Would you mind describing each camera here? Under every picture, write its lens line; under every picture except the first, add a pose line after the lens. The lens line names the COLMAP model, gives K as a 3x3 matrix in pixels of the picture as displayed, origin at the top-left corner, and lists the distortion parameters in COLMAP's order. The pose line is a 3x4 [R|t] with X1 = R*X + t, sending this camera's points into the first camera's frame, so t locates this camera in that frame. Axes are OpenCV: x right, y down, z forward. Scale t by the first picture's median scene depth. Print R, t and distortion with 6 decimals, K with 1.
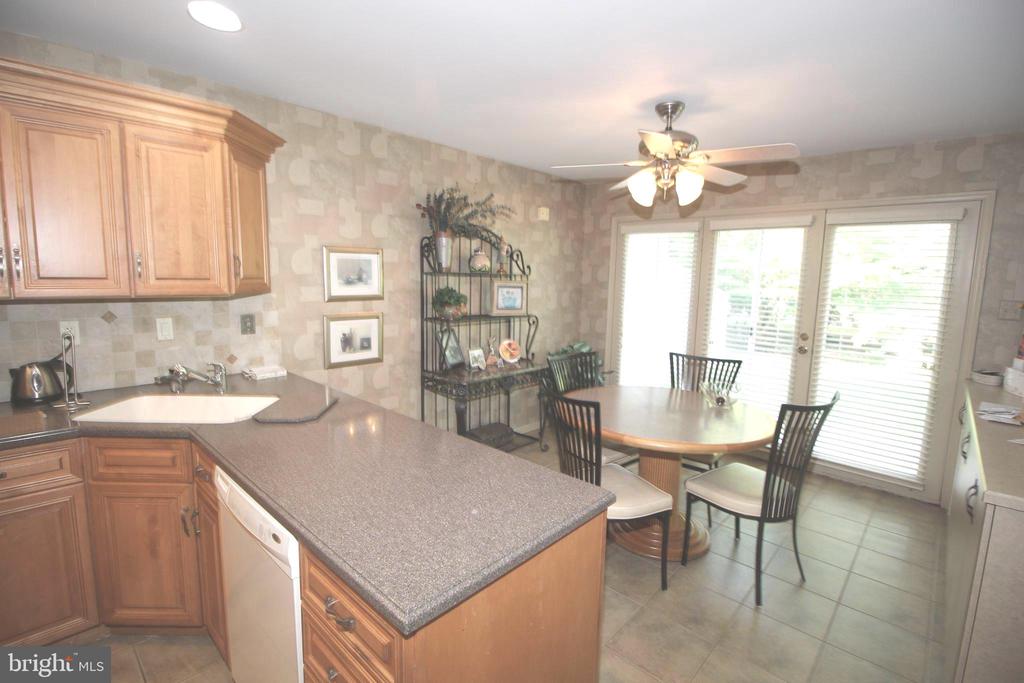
lens RADIAL K [[474.5, 0, 521.9], [0, 474.5, 337.1], [0, 0, 1]] dist [-0.011624, -0.004921]
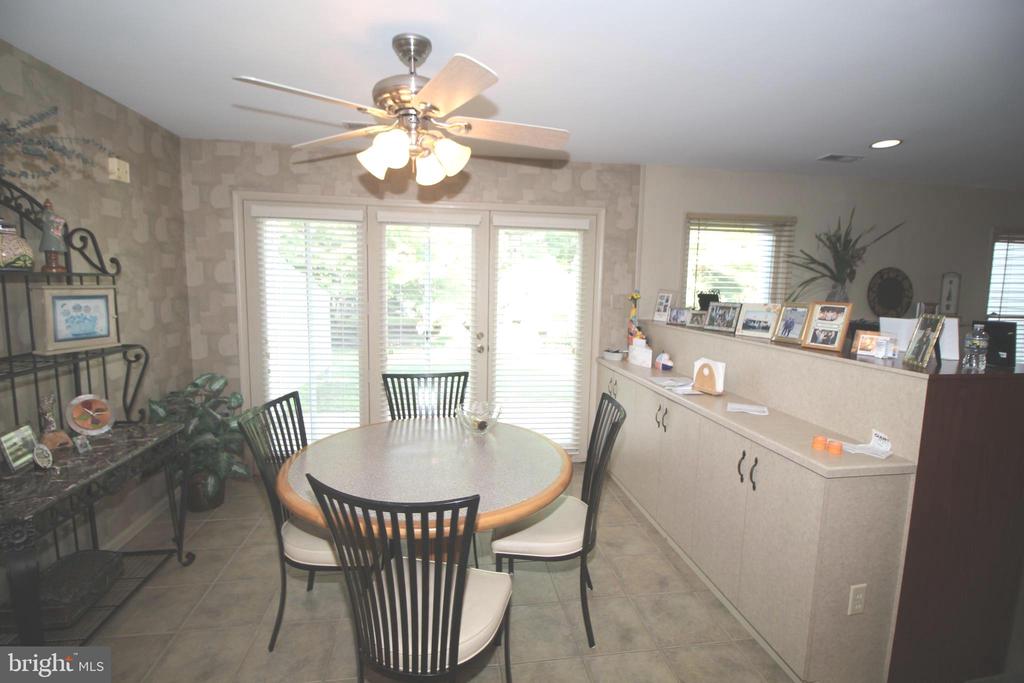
lens RADIAL K [[474.5, 0, 518.8], [0, 474.5, 340.3], [0, 0, 1]] dist [-0.011624, -0.004921]
pose [[0.629034, -0.104681, 0.770298, -0.163195], [0.093362, 0.993893, 0.058826, -0.055821], [-0.771751, 0.034914, 0.634965, 0.372987]]
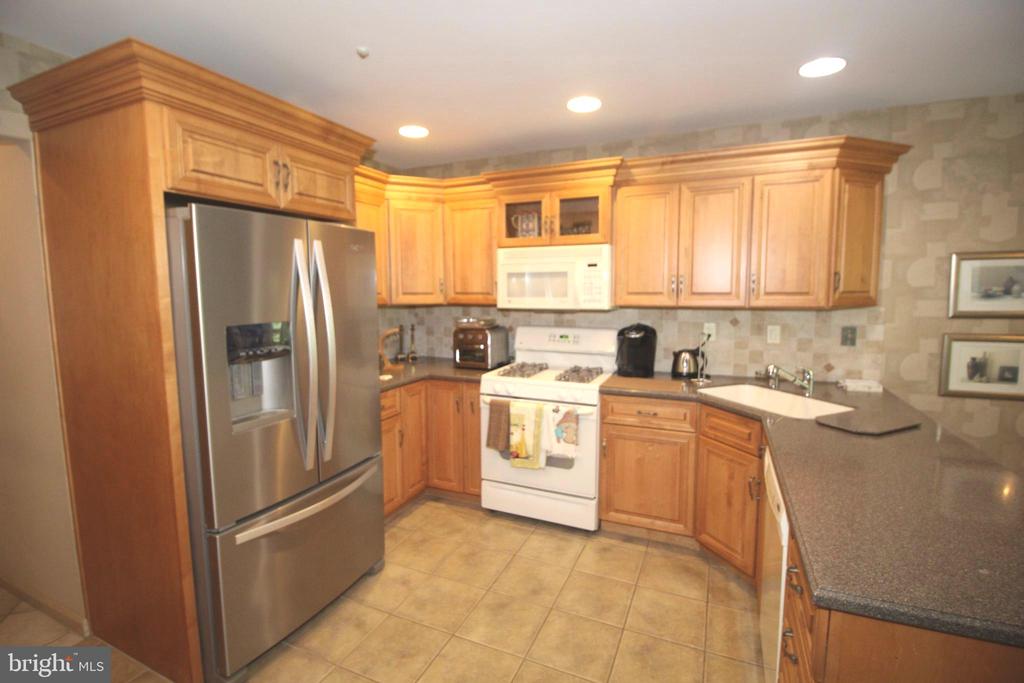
lens RADIAL K [[474.5, 0, 506.9], [0, 474.5, 329.1], [0, 0, 1]] dist [-0.011624, -0.004921]
pose [[0.316848, 0.059108, -0.946633, 0.134325], [-0.104233, 0.994181, 0.027189, 0.005479], [0.942732, 0.090055, 0.321165, -0.027478]]
